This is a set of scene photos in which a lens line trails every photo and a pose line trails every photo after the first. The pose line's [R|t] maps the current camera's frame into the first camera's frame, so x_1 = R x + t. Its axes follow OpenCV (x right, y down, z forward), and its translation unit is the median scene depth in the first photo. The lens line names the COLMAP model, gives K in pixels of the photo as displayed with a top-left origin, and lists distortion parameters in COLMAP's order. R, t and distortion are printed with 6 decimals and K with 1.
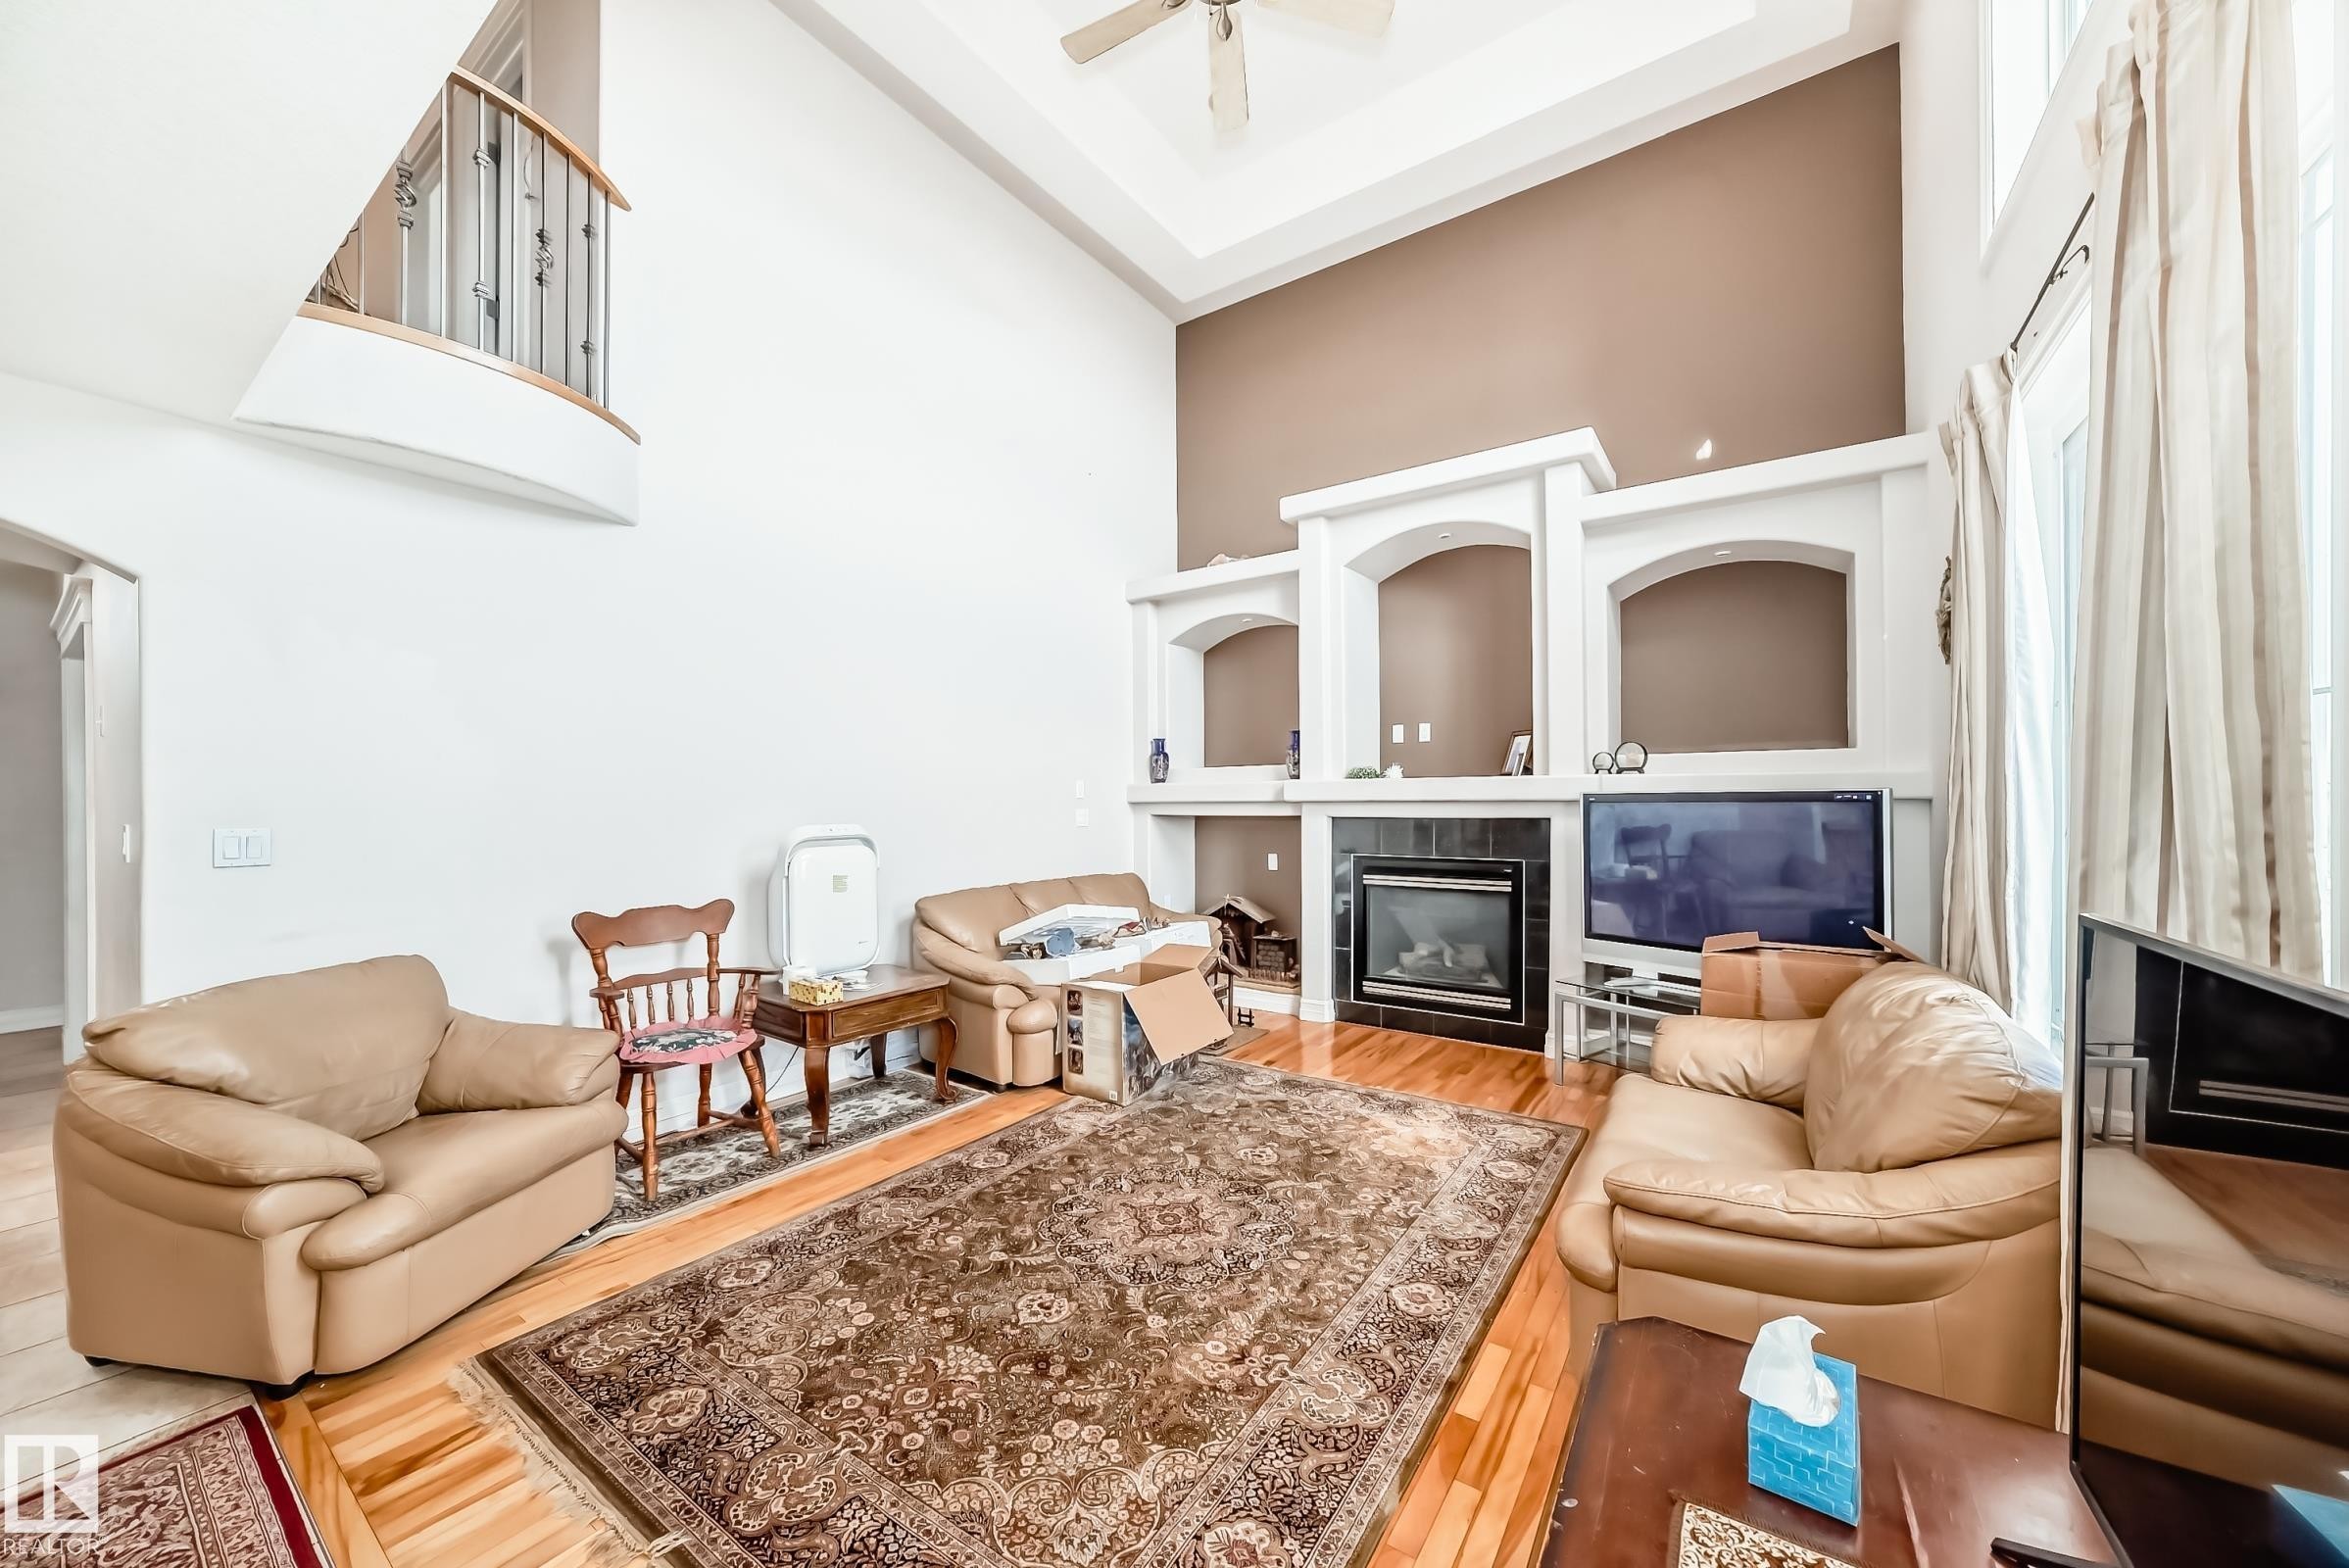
lens RADIAL K [[851.7, 0, 1170.8], [0, 851.7, 794.3], [0, 0, 1]] dist [-0.017358, 0.002416]
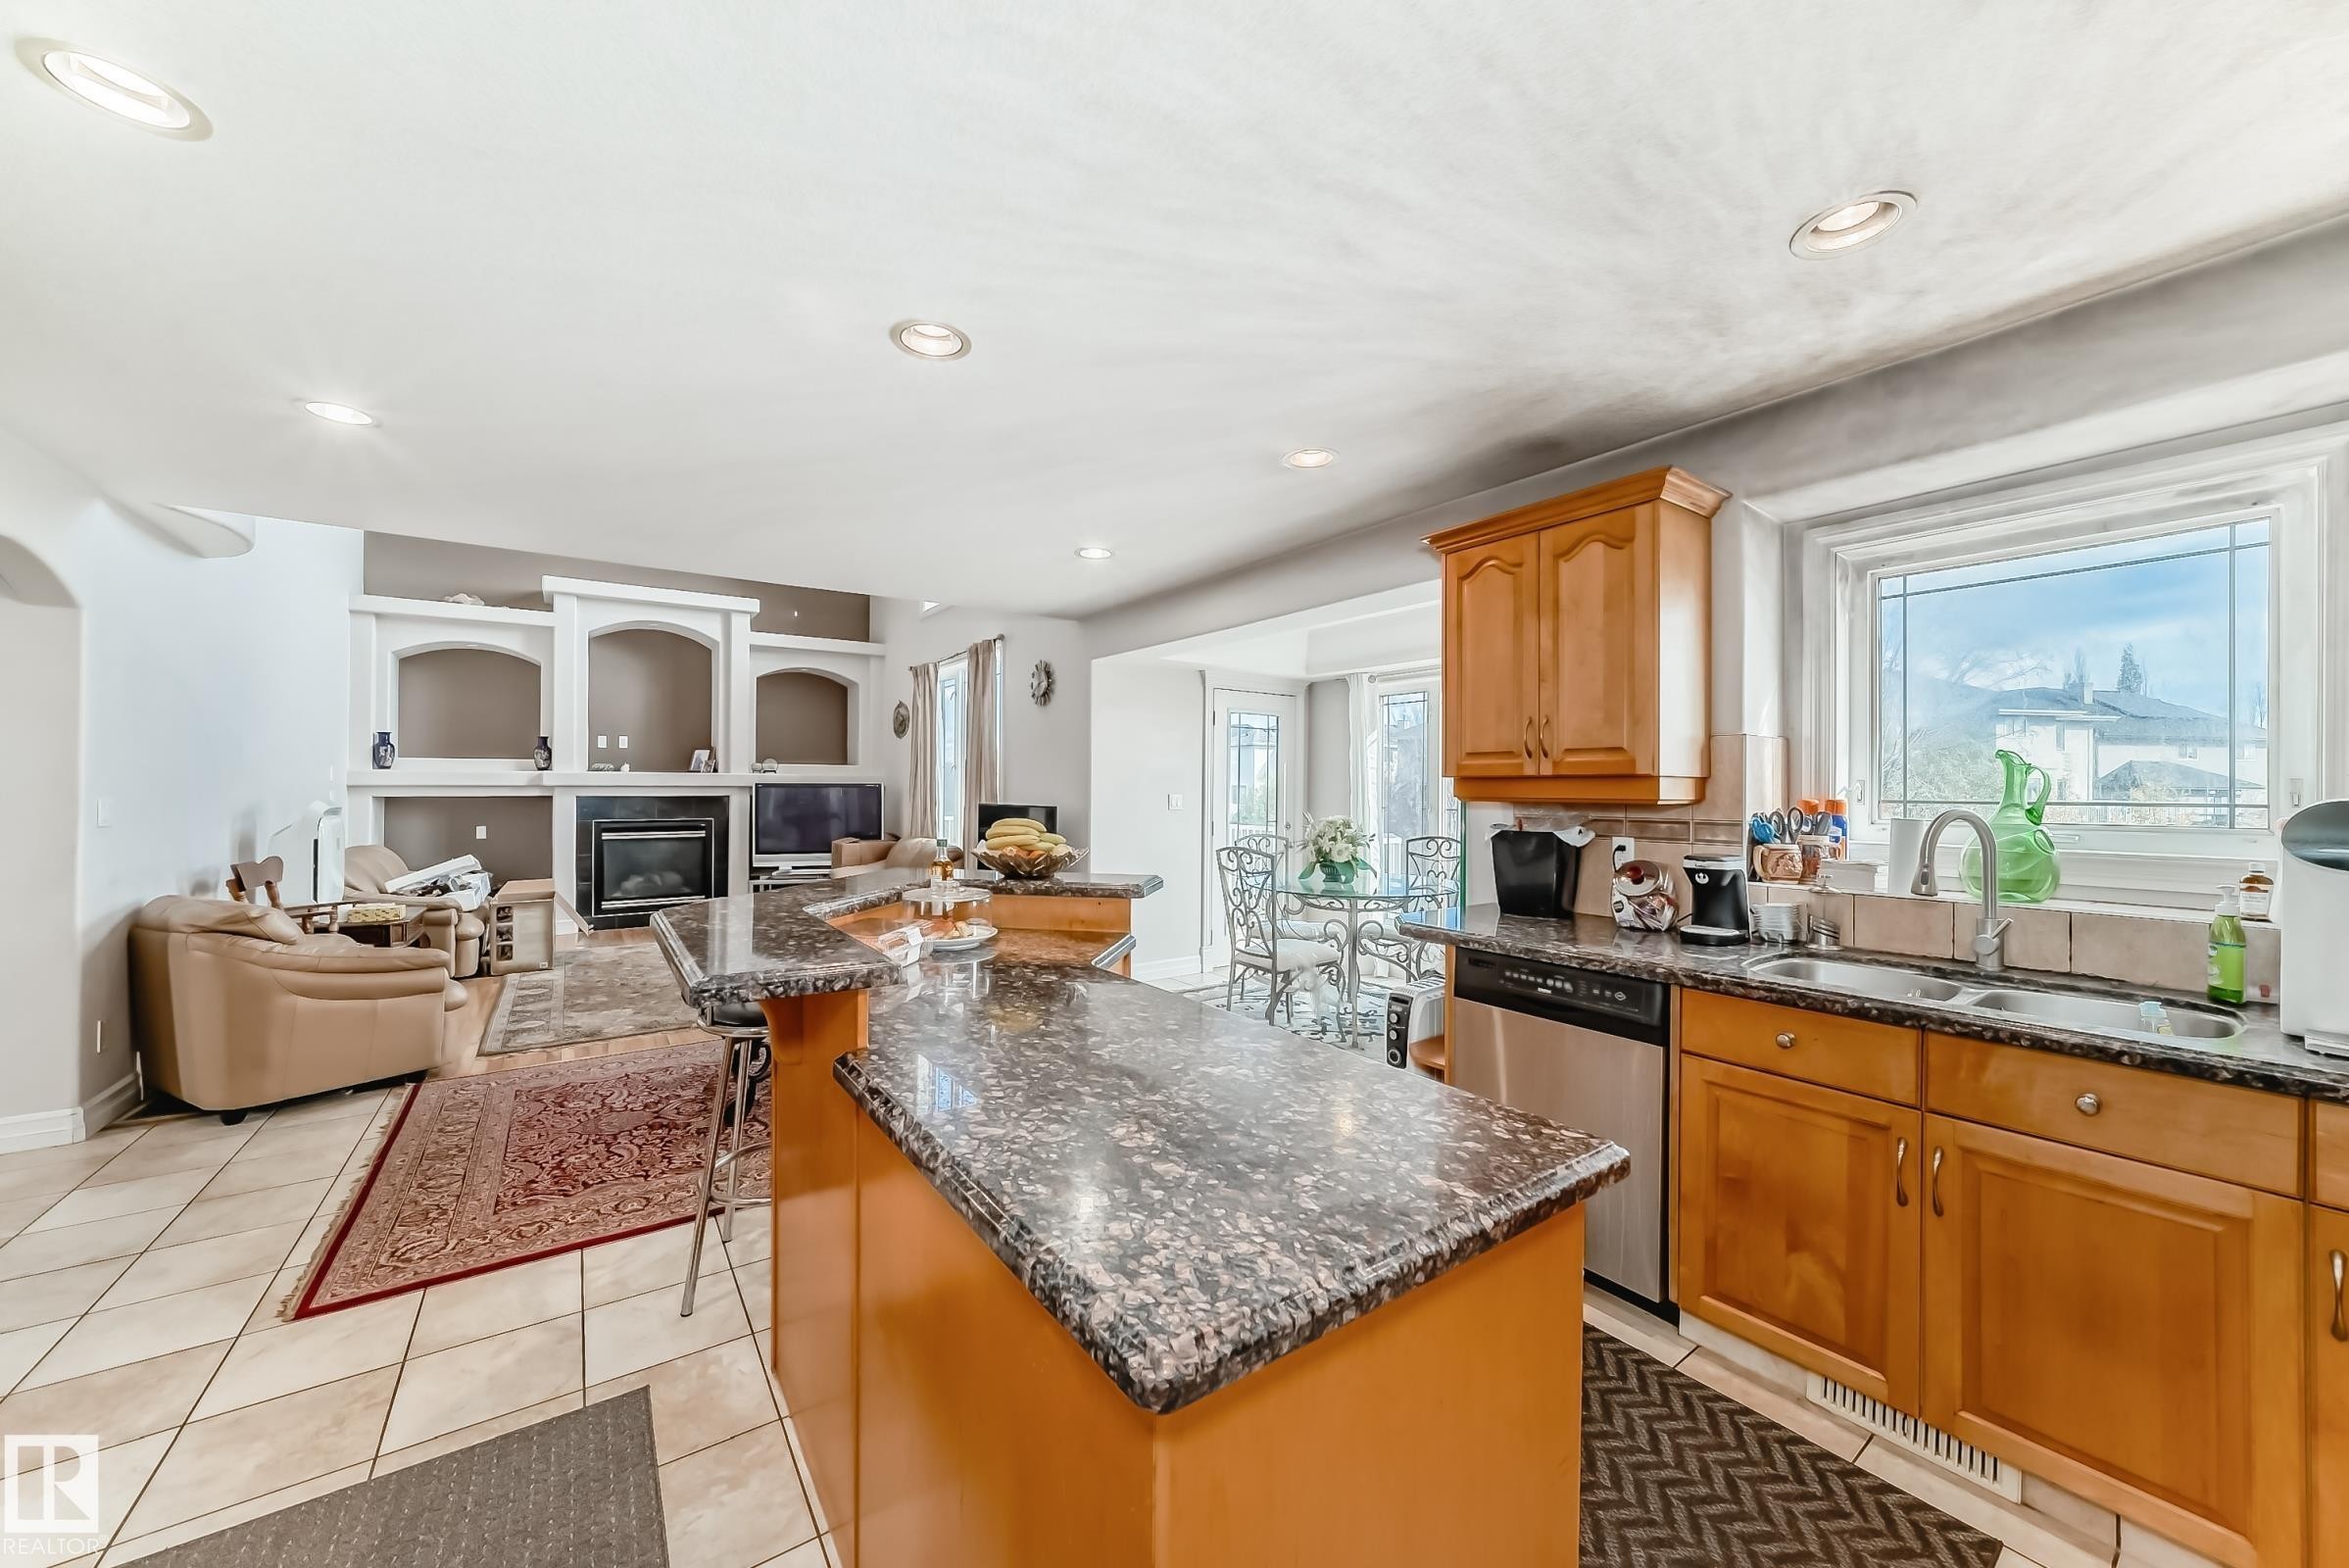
lens RADIAL K [[851.7, 0, 1181.8], [0, 851.7, 783.8], [0, 0, 1]] dist [-0.017358, 0.002416]
pose [[0.330576, 0.011033, 0.943715, -0.918563], [-0.009015, 0.999923, -0.008532, 0.007596], [-0.943736, -0.005687, 0.330650, -0.530760]]
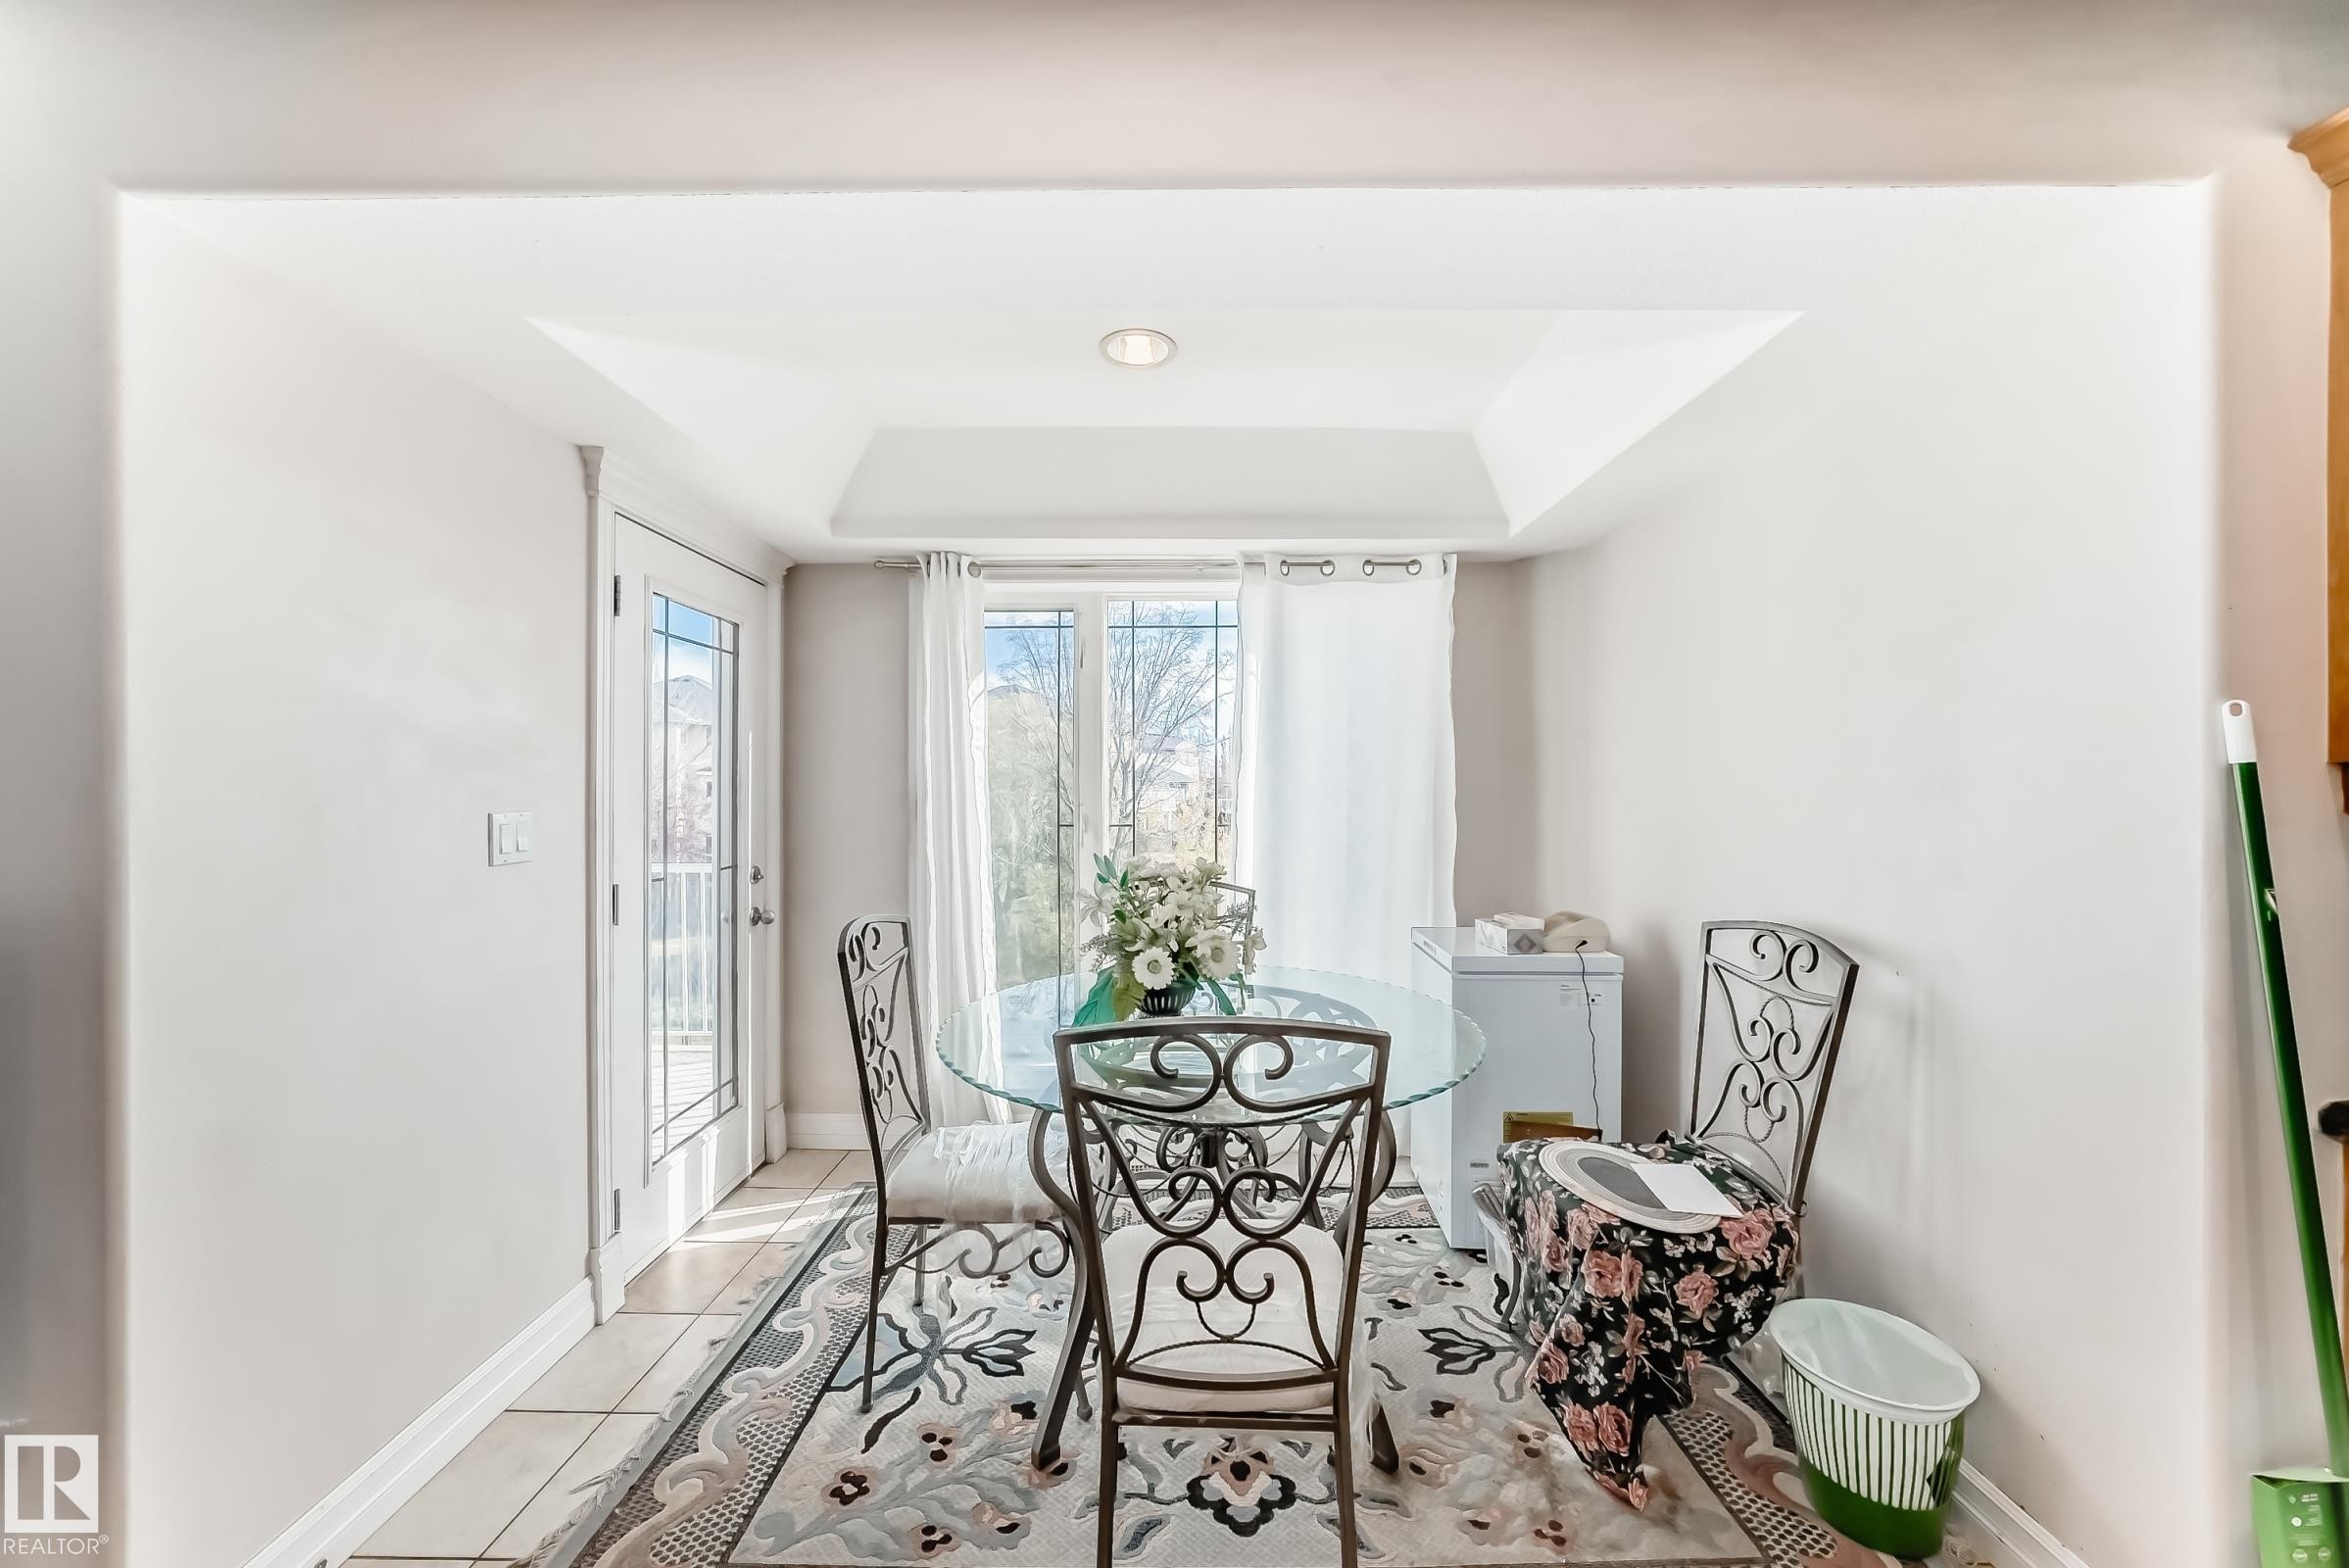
lens RADIAL K [[851.7, 0, 1170.7], [0, 851.7, 791.1], [0, 0, 1]] dist [-0.017358, 0.002416]
pose [[-0.562369, 0.000400, 0.826886, 0.398219], [0.003180, 0.999994, 0.001678, -0.002729], [-0.826880, 0.003573, -0.562366, 0.214150]]
